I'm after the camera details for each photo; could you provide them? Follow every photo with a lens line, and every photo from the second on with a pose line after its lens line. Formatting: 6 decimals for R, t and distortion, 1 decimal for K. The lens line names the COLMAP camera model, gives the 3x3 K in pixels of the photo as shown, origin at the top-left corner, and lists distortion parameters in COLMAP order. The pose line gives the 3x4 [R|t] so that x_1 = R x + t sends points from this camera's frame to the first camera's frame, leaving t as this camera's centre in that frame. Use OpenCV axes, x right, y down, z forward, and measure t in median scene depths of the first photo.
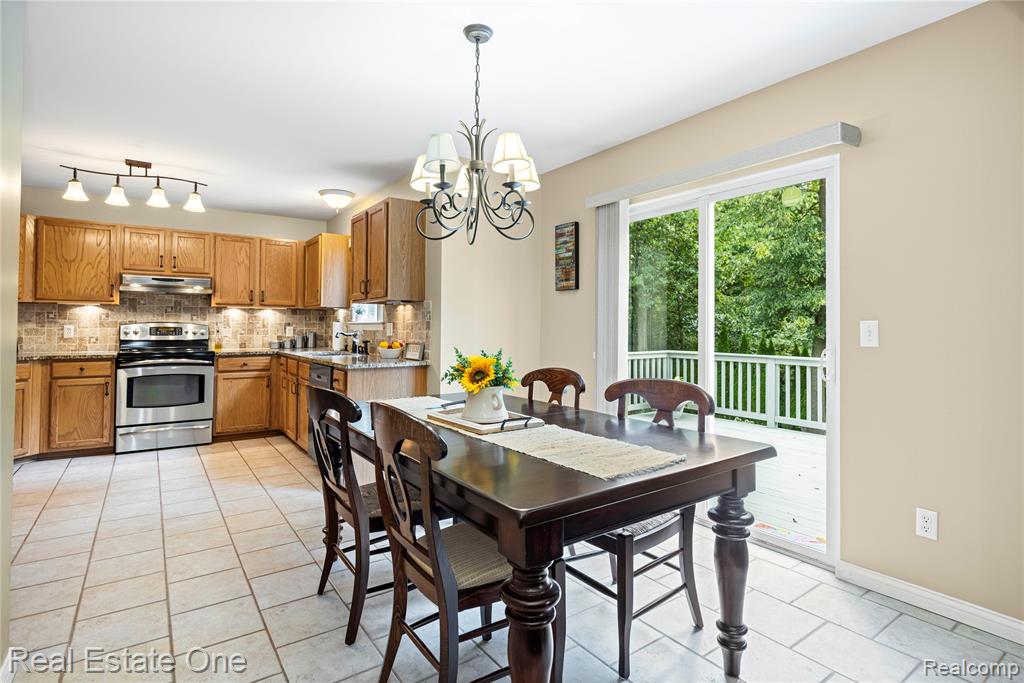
lens RADIAL K [[511.2, 0, 511.1], [0, 511.2, 317.4], [0, 0, 1]] dist [-0.006249, -0.000551]
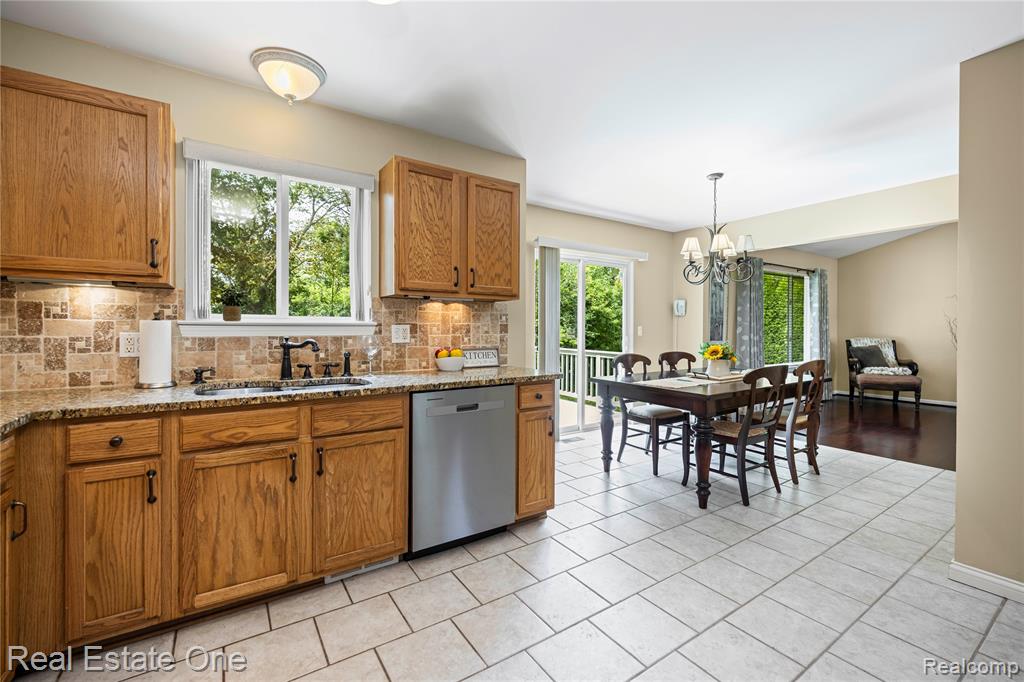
lens RADIAL K [[428.4, 0, 507.3], [0, 428.4, 331.0], [0, 0, 1]] dist [-0.004564, -0.001014]
pose [[0.033288, -0.011031, 0.999385, -0.779470], [-0.024357, 0.999633, 0.011845, 0.007871], [-0.999149, -0.024737, 0.033007, 0.783210]]
